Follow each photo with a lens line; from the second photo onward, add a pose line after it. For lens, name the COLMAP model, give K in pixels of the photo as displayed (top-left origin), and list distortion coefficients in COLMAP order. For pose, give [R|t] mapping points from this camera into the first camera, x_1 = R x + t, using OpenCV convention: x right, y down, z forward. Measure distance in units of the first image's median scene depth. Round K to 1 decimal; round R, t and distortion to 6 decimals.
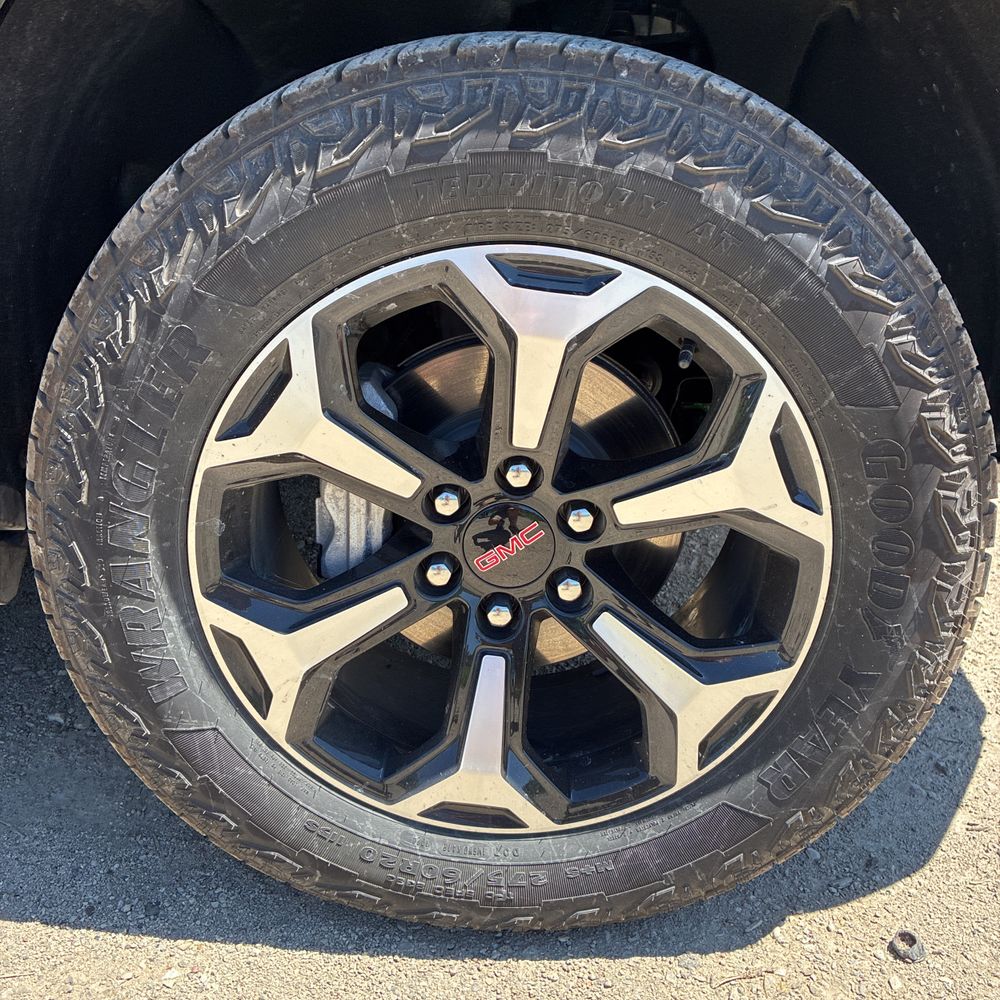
lens RADIAL K [[1013.8, 0, 507.5], [0, 1013.8, 491.4], [0, 0, 1]] dist [0.021546, 0.000000]
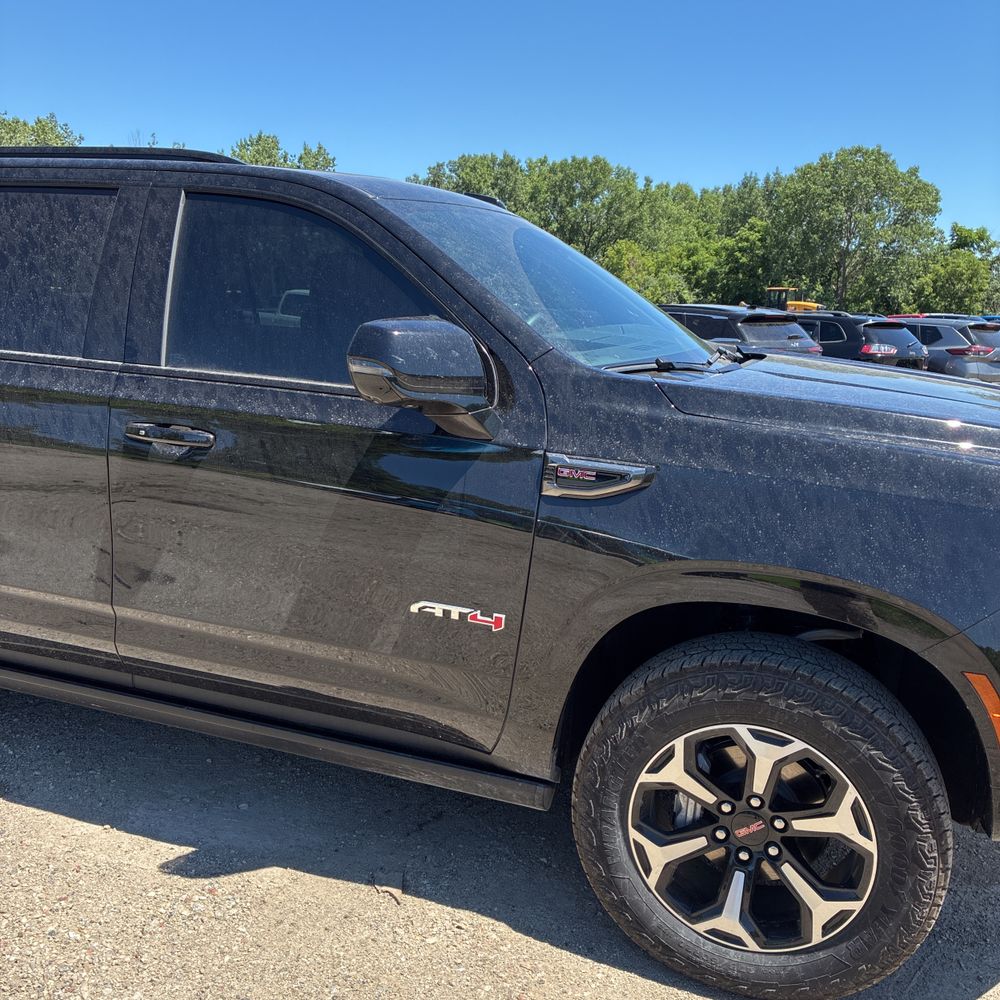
lens RADIAL K [[1013.8, 0, 499.0], [0, 1013.8, 499.0], [0, 0, 1]] dist [0.021546, 0.000000]
pose [[0.942770, 0.081554, -0.323317, 0.192590], [-0.132488, 0.981423, -0.138769, -0.370528], [0.305993, 0.173663, 0.936061, -2.004318]]
